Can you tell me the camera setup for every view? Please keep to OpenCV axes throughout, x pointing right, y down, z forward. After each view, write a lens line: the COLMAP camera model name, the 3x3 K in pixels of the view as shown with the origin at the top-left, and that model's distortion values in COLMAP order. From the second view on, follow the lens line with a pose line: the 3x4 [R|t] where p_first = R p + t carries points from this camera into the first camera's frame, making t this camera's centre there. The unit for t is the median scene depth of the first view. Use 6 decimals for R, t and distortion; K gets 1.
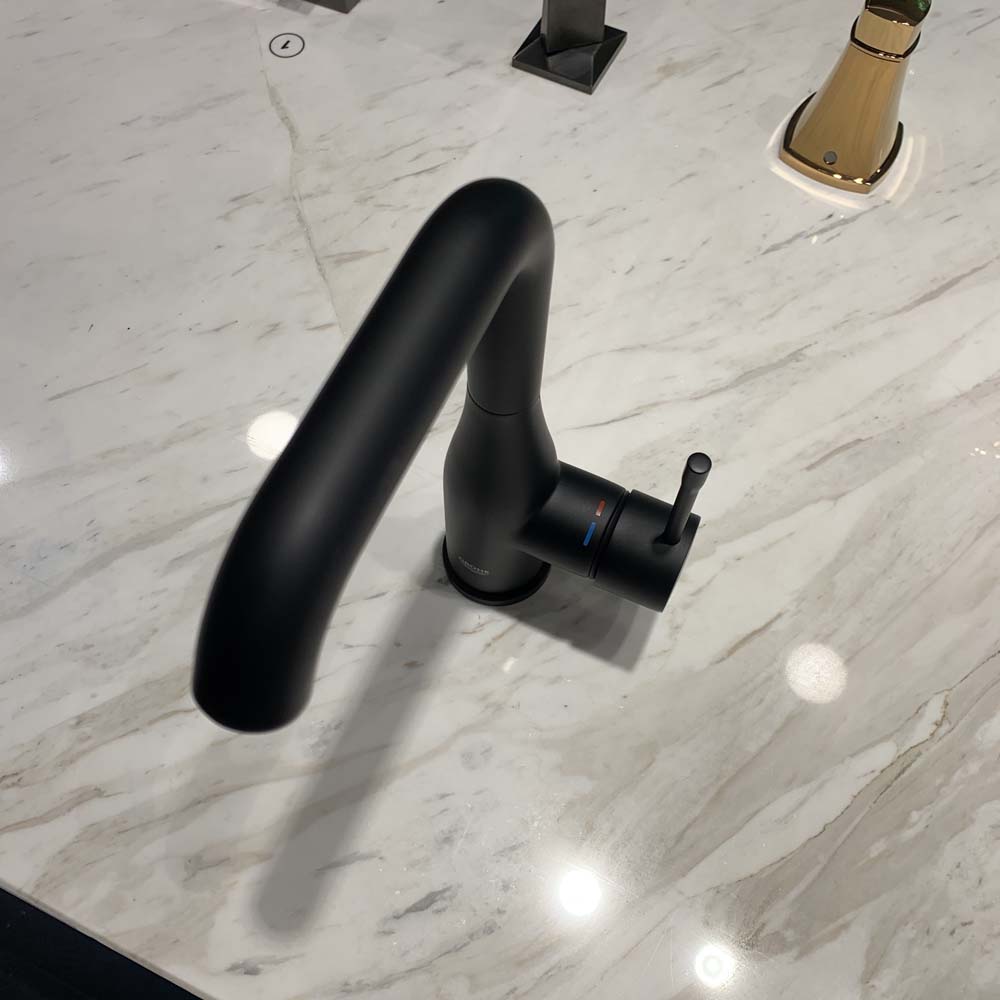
lens RADIAL K [[1023.9, 0, 500.0], [0, 1023.9, 500.0], [0, 0, 1]] dist [0.131074, -0.321534]
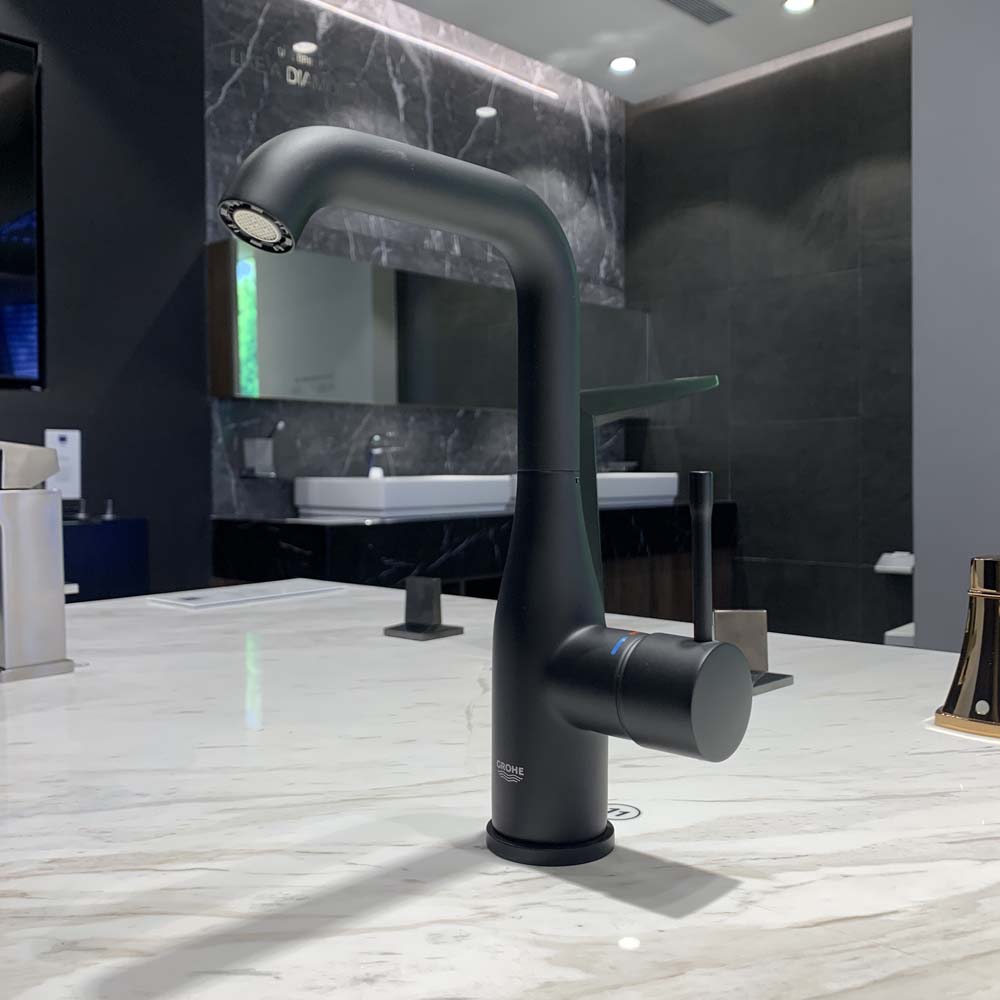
lens RADIAL K [[1041.8, 0, 484.6], [0, 1041.8, 464.6], [0, 0, 1]] dist [0.012277, 0.000916]
pose [[0.944729, -0.025357, -0.326871, 0.246454], [-0.282158, 0.444836, -0.850005, 0.691545], [0.166958, 0.895253, 0.413095, 0.354087]]
